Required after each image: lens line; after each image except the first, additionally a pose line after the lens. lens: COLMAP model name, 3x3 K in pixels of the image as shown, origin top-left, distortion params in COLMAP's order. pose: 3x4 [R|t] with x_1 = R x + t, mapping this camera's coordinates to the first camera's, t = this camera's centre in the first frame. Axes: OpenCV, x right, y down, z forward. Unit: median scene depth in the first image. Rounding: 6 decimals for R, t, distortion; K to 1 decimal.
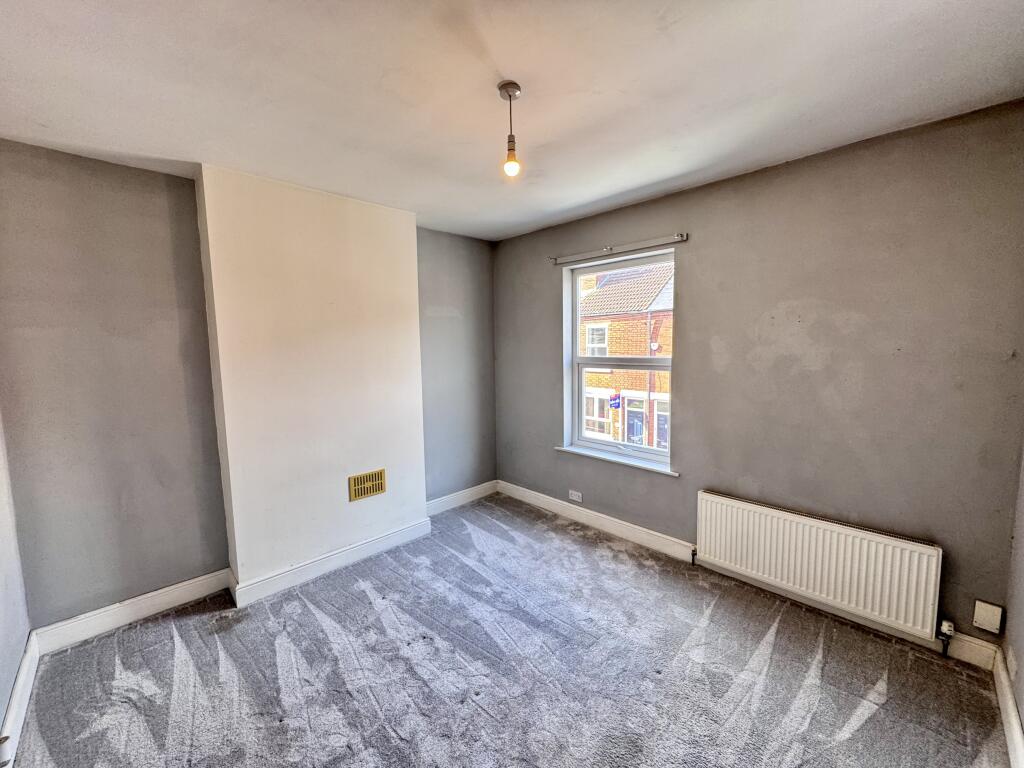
lens RADIAL K [[408.0, 0, 512.6], [0, 408.0, 382.9], [0, 0, 1]] dist [-0.003638, -0.000435]
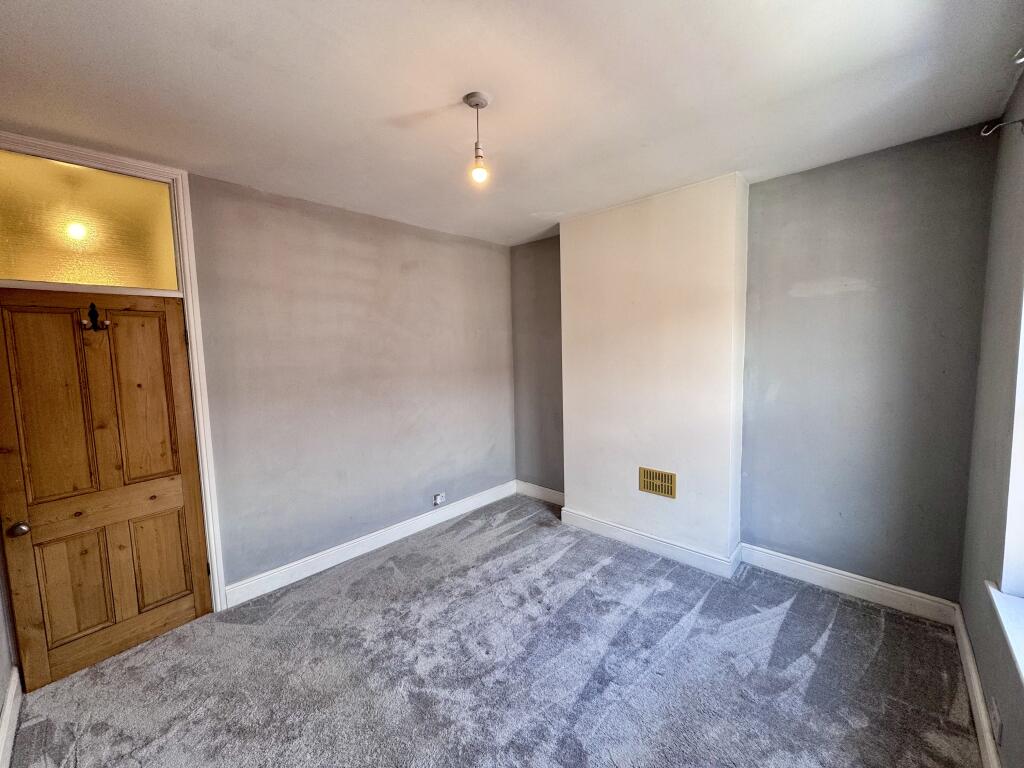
lens RADIAL K [[408.0, 0, 512.6], [0, 408.0, 382.9], [0, 0, 1]] dist [-0.003638, -0.000435]
pose [[0.034980, 0.104220, -0.993939, 0.723783], [-0.072259, 0.992208, 0.101496, -0.079544], [0.996772, 0.068271, 0.042238, 0.723314]]
